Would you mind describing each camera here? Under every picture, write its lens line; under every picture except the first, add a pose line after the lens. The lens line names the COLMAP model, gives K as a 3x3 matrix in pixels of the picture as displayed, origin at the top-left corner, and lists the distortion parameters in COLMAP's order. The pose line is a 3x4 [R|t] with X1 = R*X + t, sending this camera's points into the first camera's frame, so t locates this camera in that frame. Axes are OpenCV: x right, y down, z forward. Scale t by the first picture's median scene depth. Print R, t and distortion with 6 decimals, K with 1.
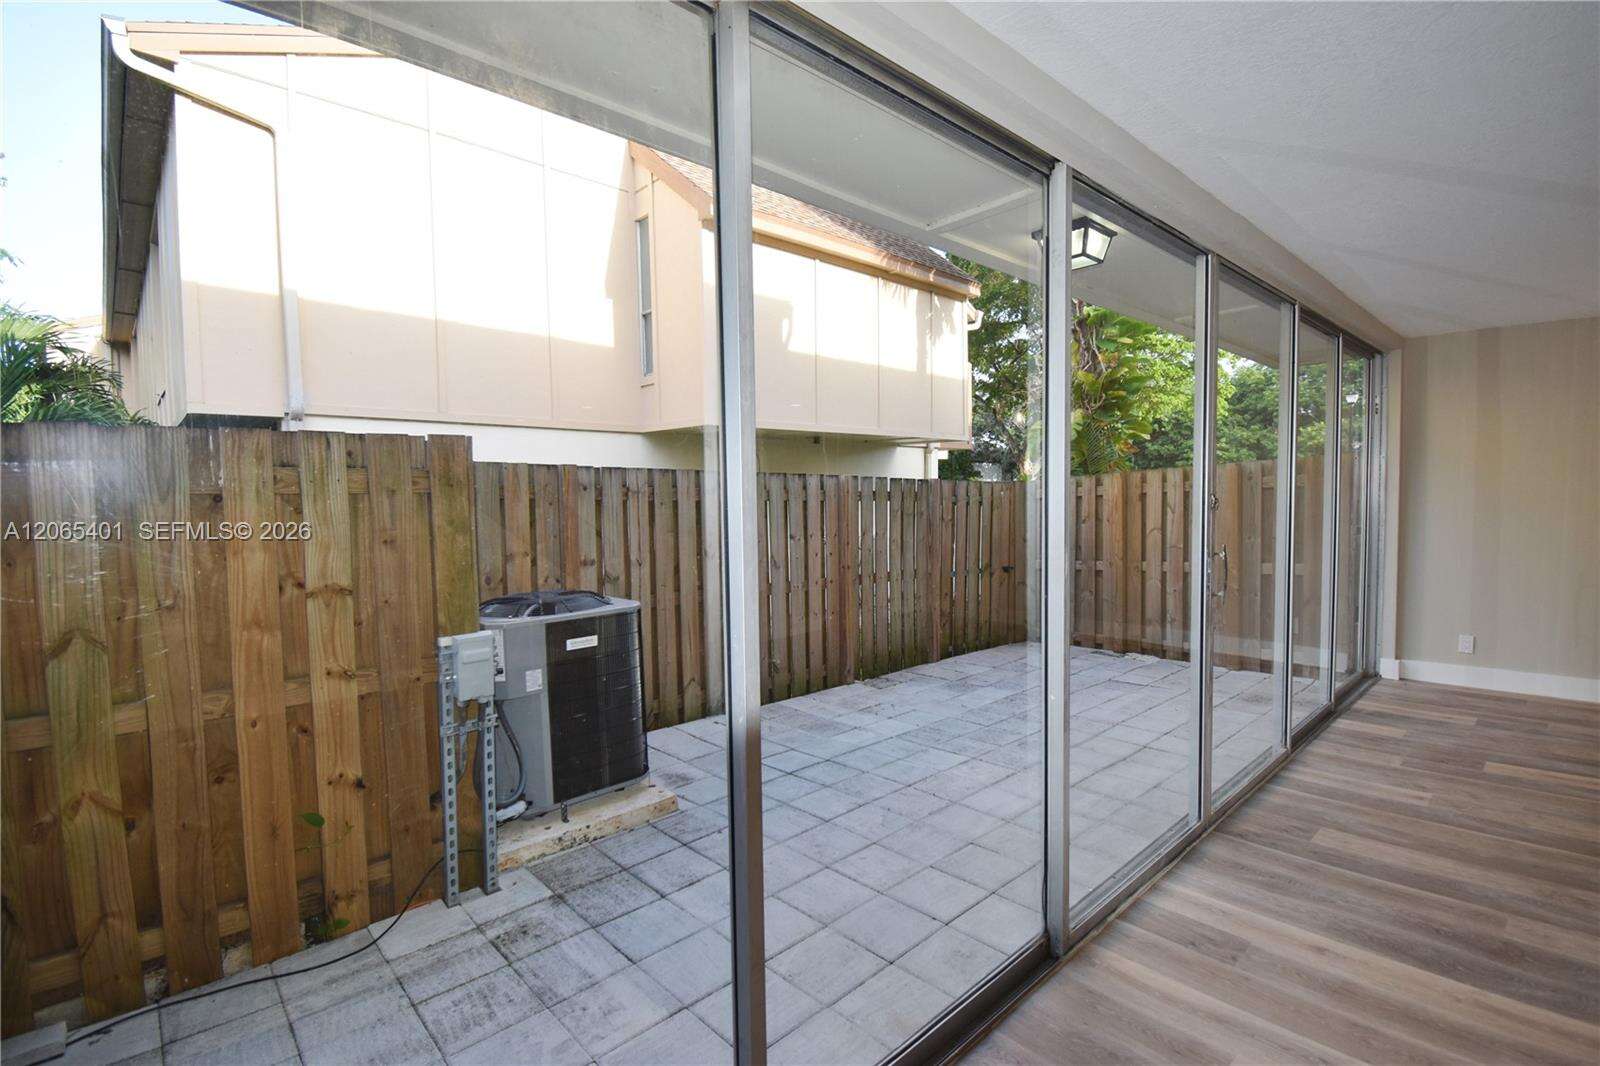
lens RADIAL K [[742.7, 0, 800.0], [0, 742.7, 533.0], [0, 0, 1]] dist [0.020244, -0.026265]
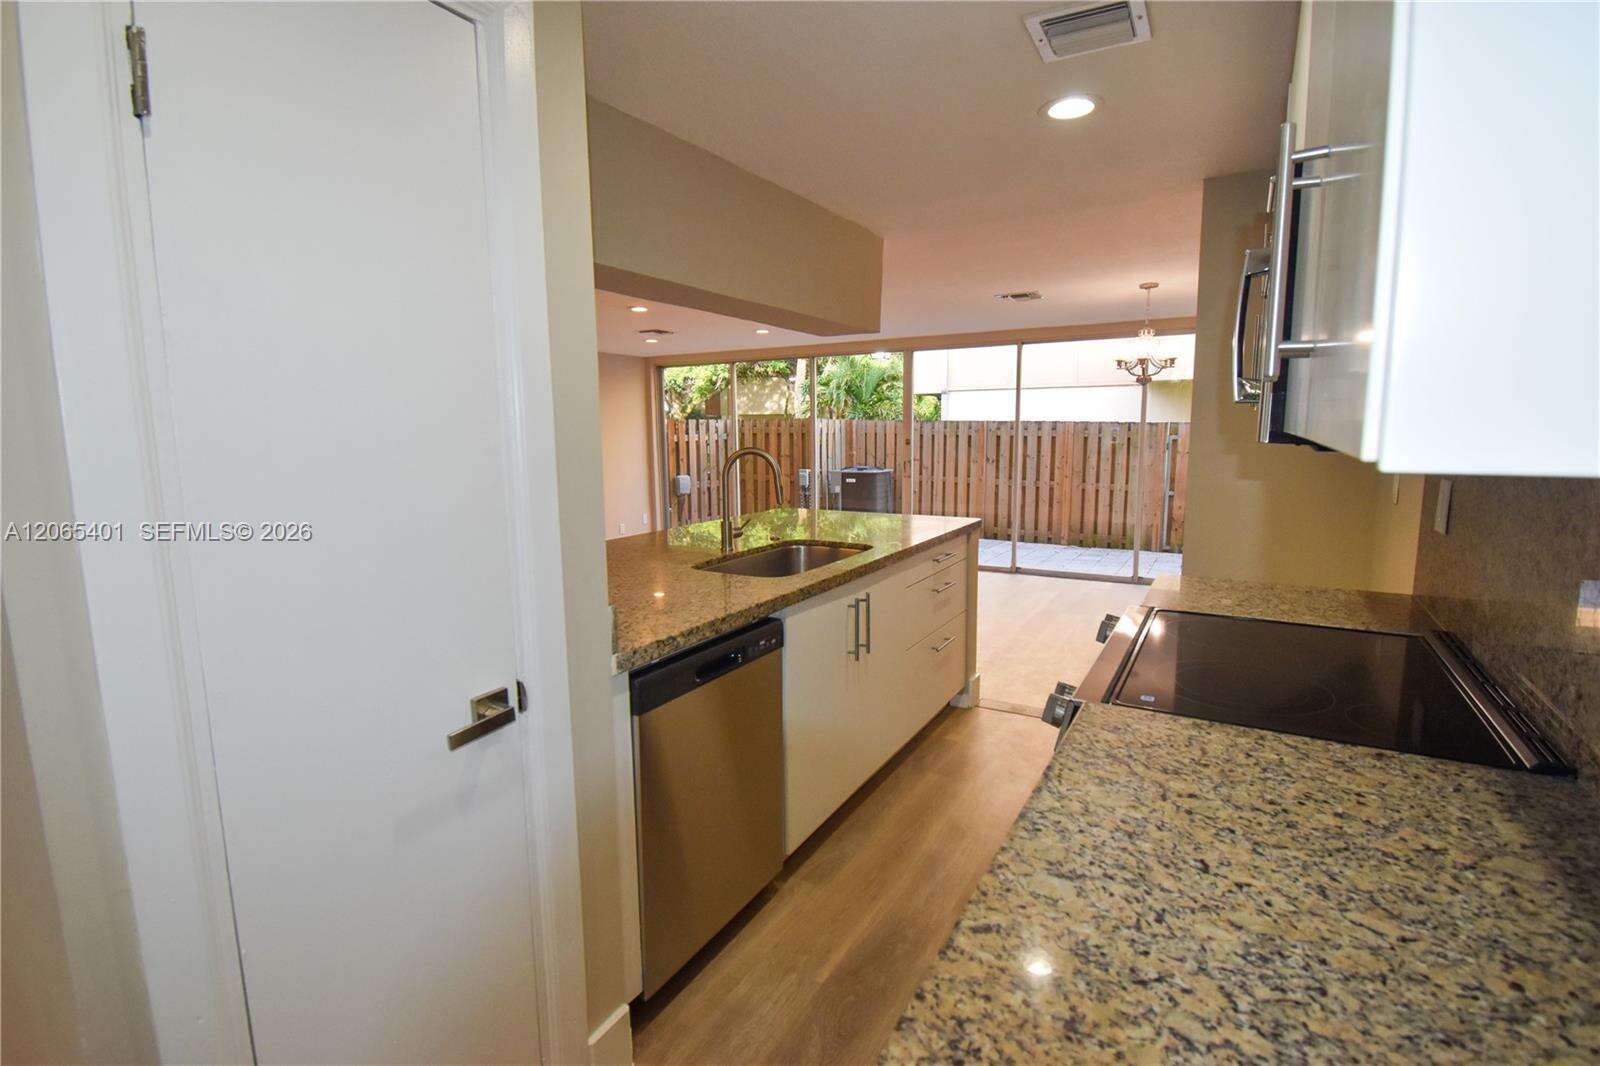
lens RADIAL K [[742.7, 0, 800.0], [0, 742.7, 533.0], [0, 0, 1]] dist [0.020244, -0.026265]
pose [[0.292940, 0.148405, -0.944543, 2.137877], [-0.043594, 0.988927, 0.141858, -0.057324], [0.955137, -0.000379, 0.296165, -0.126973]]
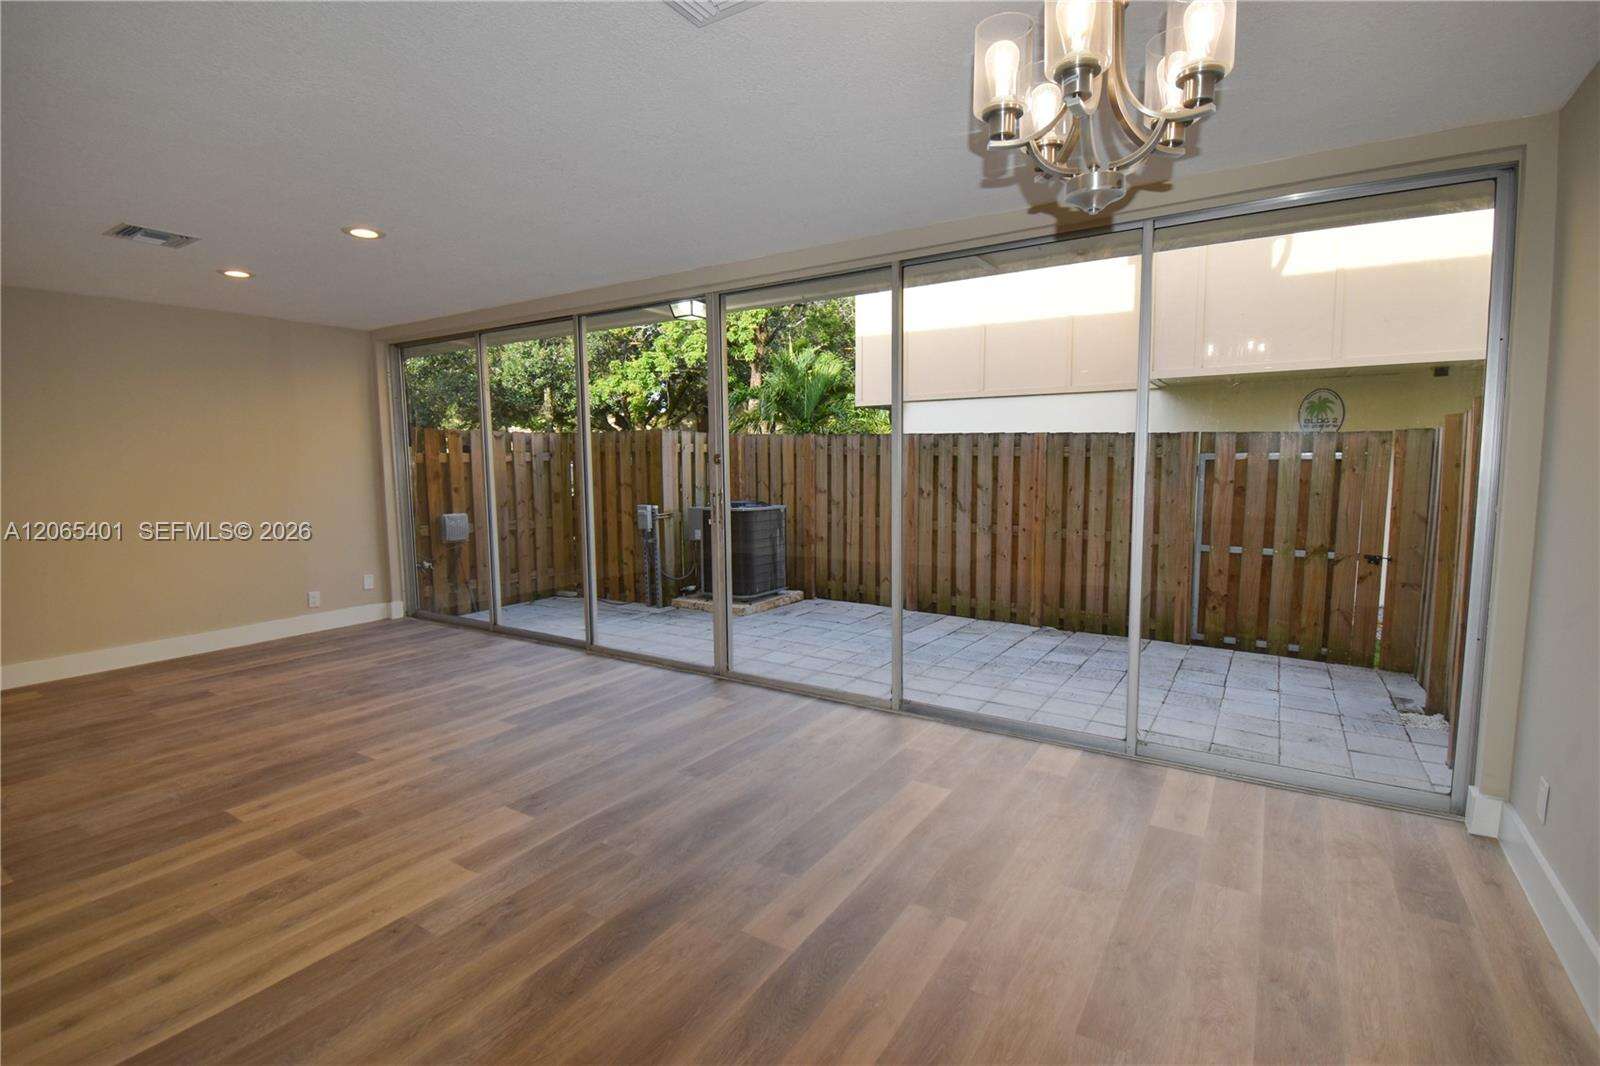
lens RADIAL K [[732.5, 0, 800.0], [0, 732.5, 533.0], [0, 0, 1]] dist [0.020343, -0.025274]
pose [[0.252589, 0.114854, -0.960733, 1.421476], [-0.045363, 0.993244, 0.106814, -0.044338], [0.966510, 0.016601, 0.256093, 0.551494]]
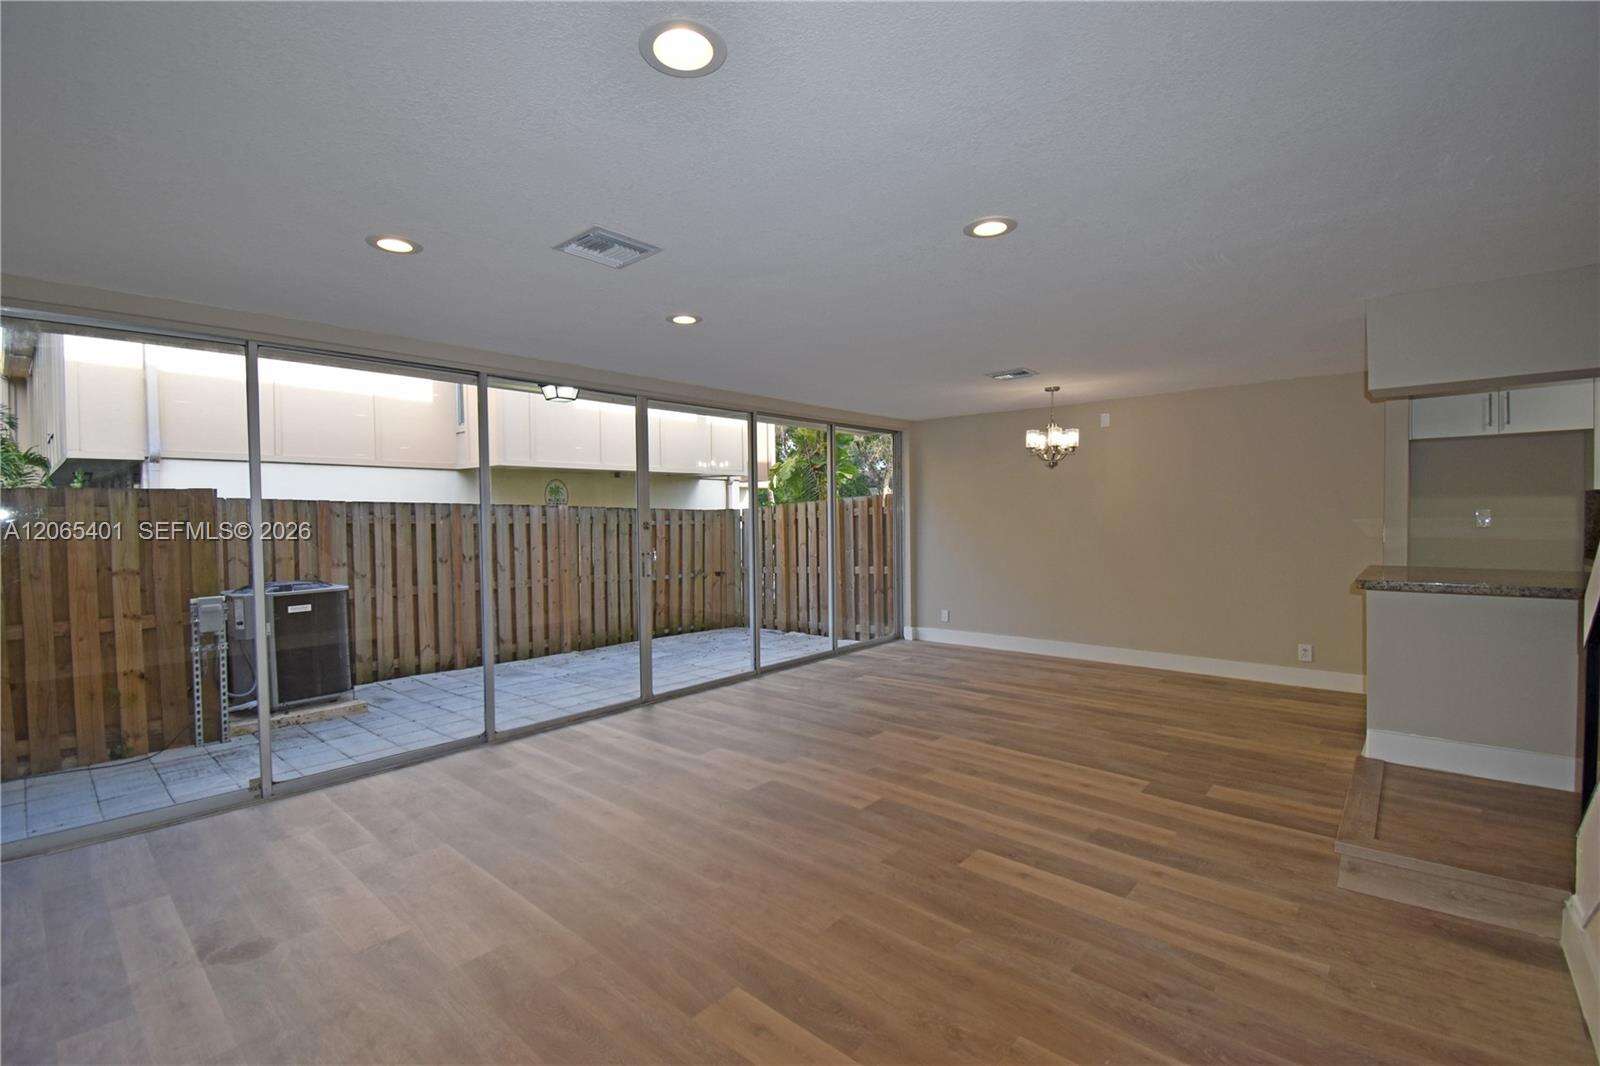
lens RADIAL K [[710.2, 0, 800.0], [0, 710.2, 533.0], [0, 0, 1]] dist [0.015688, -0.022852]
pose [[0.994674, 0.000898, 0.103064, 0.523322], [0.001959, 0.999617, -0.027618, 0.018116], [-0.103049, 0.027673, 0.994291, -0.569325]]
